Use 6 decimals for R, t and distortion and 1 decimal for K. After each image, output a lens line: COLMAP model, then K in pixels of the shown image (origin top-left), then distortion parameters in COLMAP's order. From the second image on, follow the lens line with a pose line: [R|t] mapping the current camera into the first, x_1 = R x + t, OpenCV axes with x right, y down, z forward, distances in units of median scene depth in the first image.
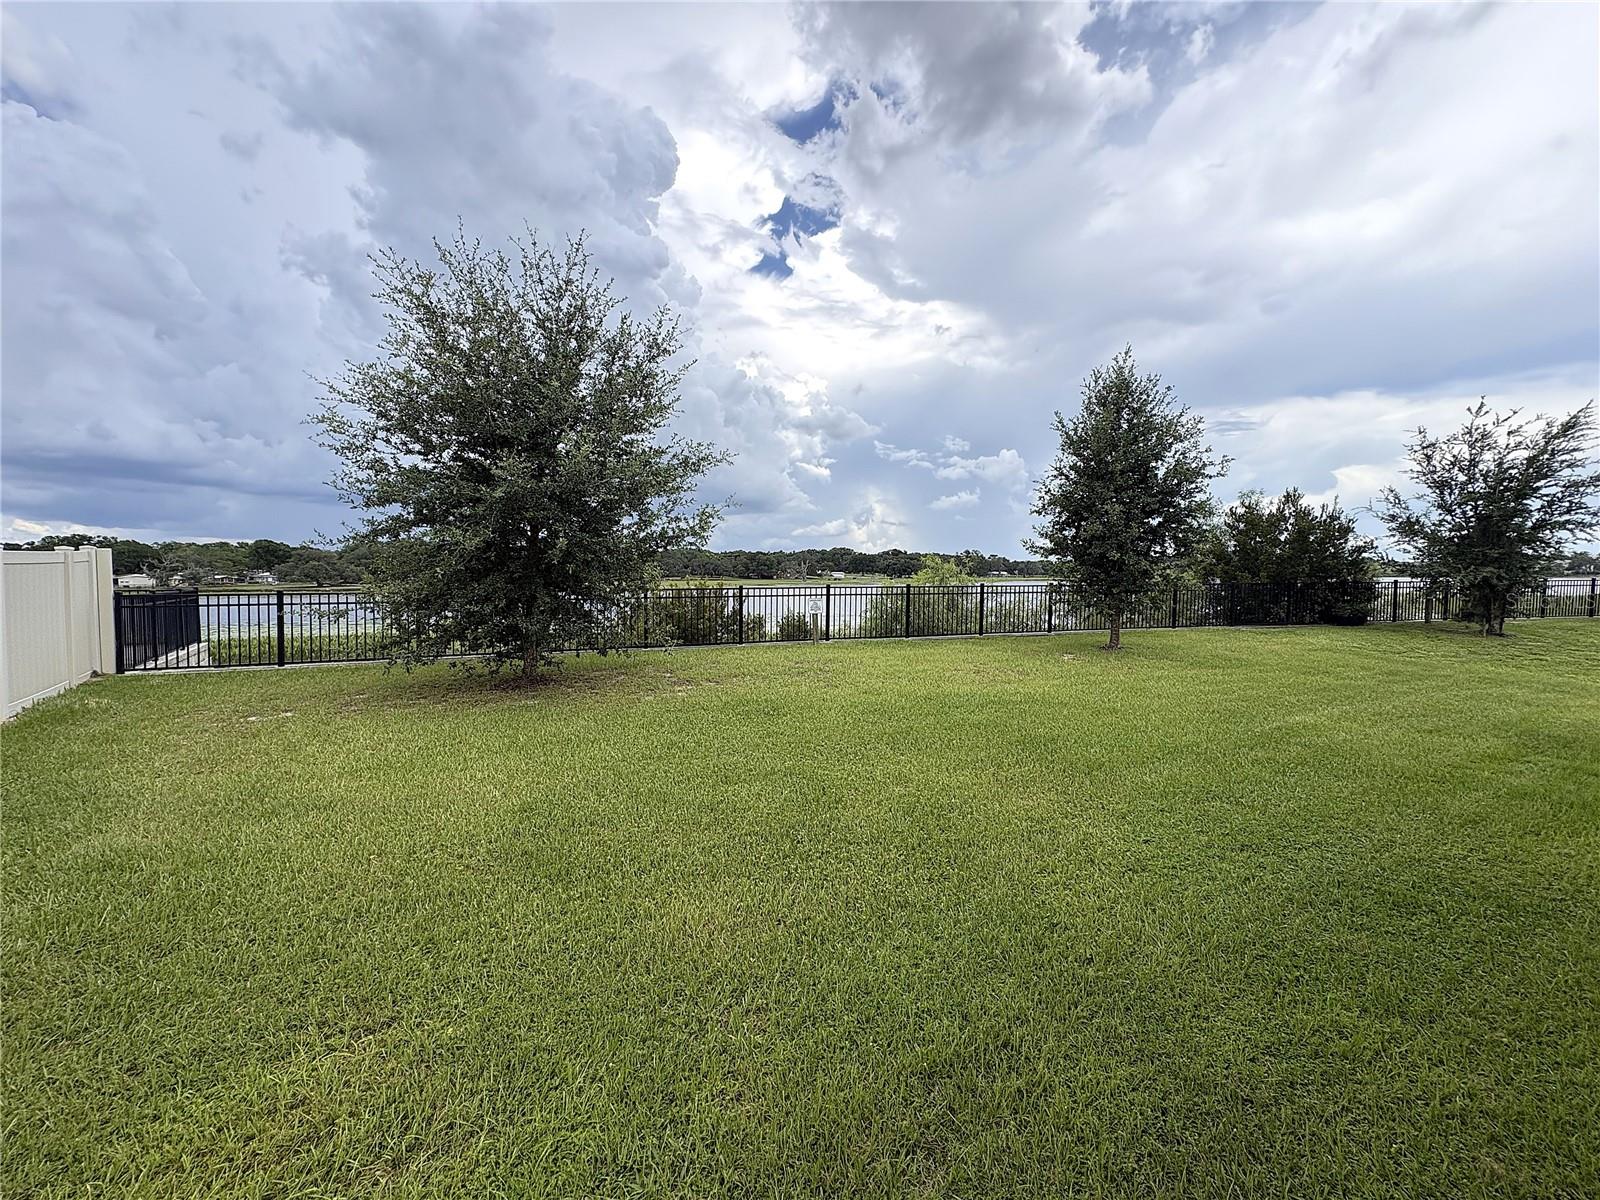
lens RADIAL K [[643.8, 0, 826.8], [0, 643.8, 599.2], [0, 0, 1]] dist [-0.001127, -0.000190]
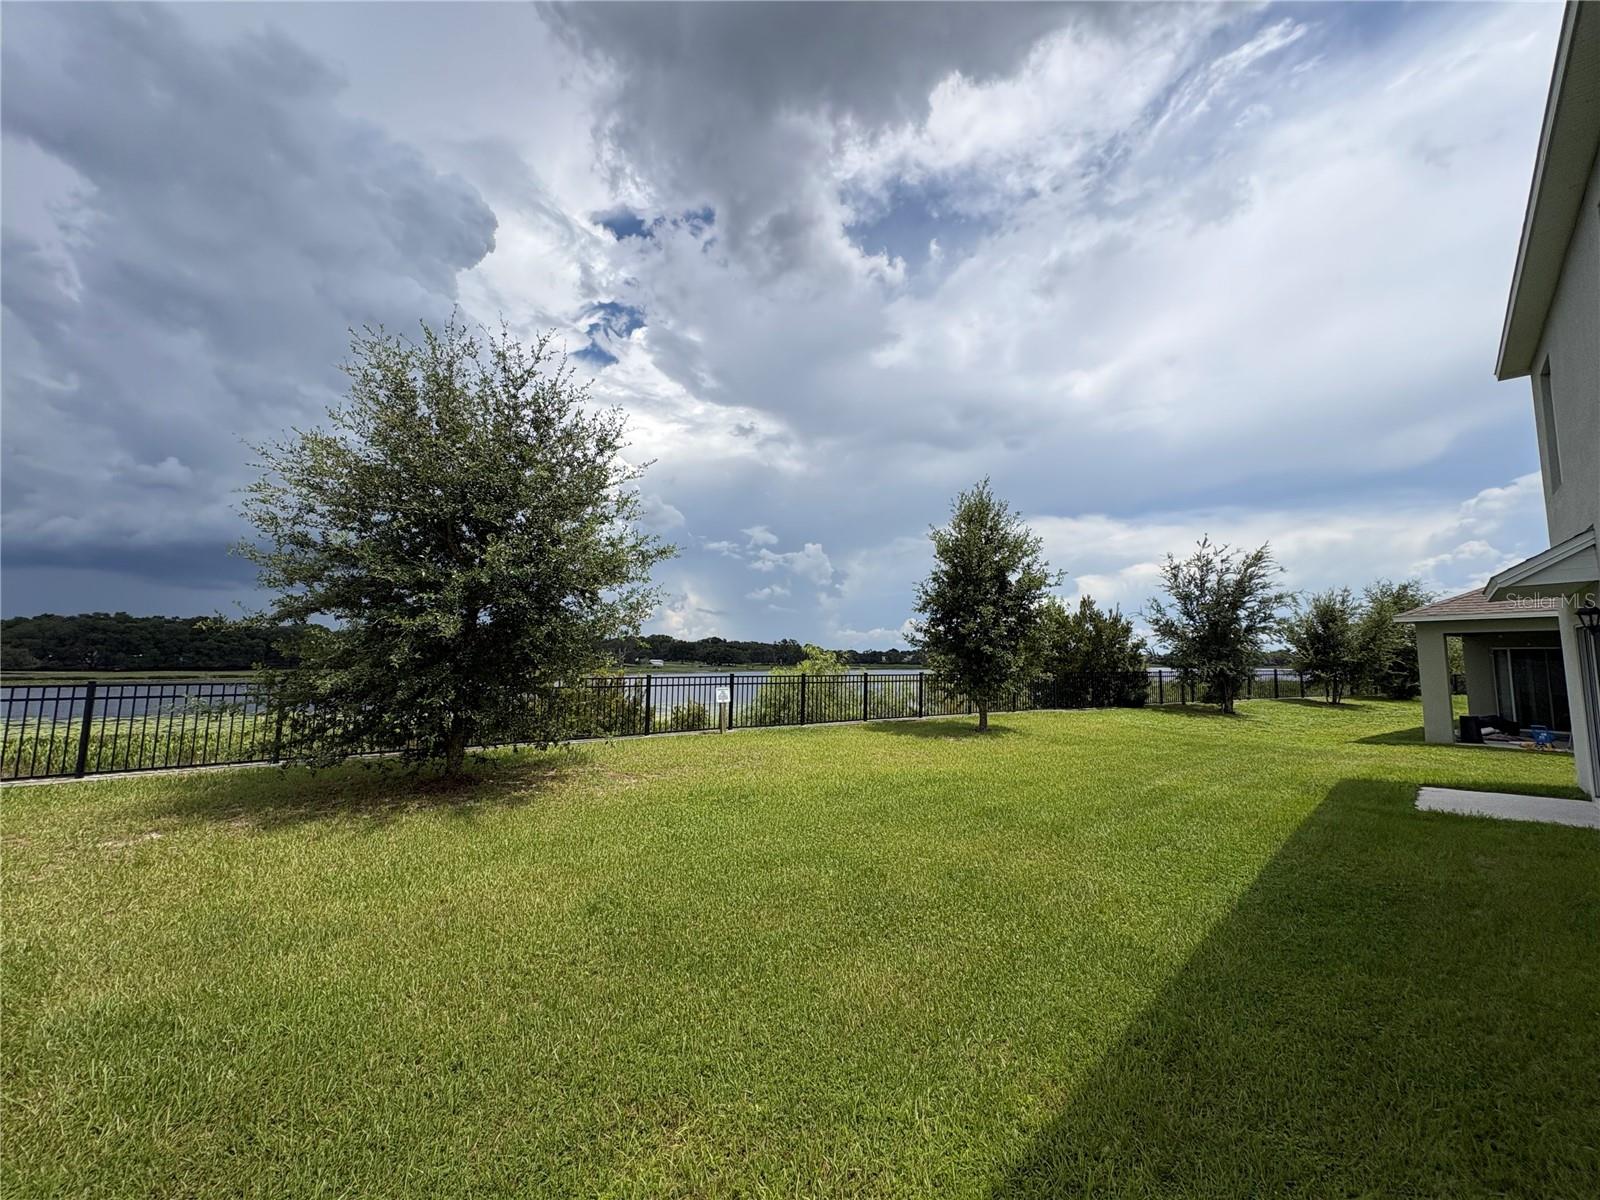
lens RADIAL K [[644.3, 0, 800.2], [0, 644.3, 601.8], [0, 0, 1]] dist [-0.002552, -0.000093]
pose [[0.959303, 0.032452, 0.280509, -0.163869], [0.004573, 0.991459, -0.130342, -0.001503], [-0.282342, 0.126320, 0.950961, -0.023090]]
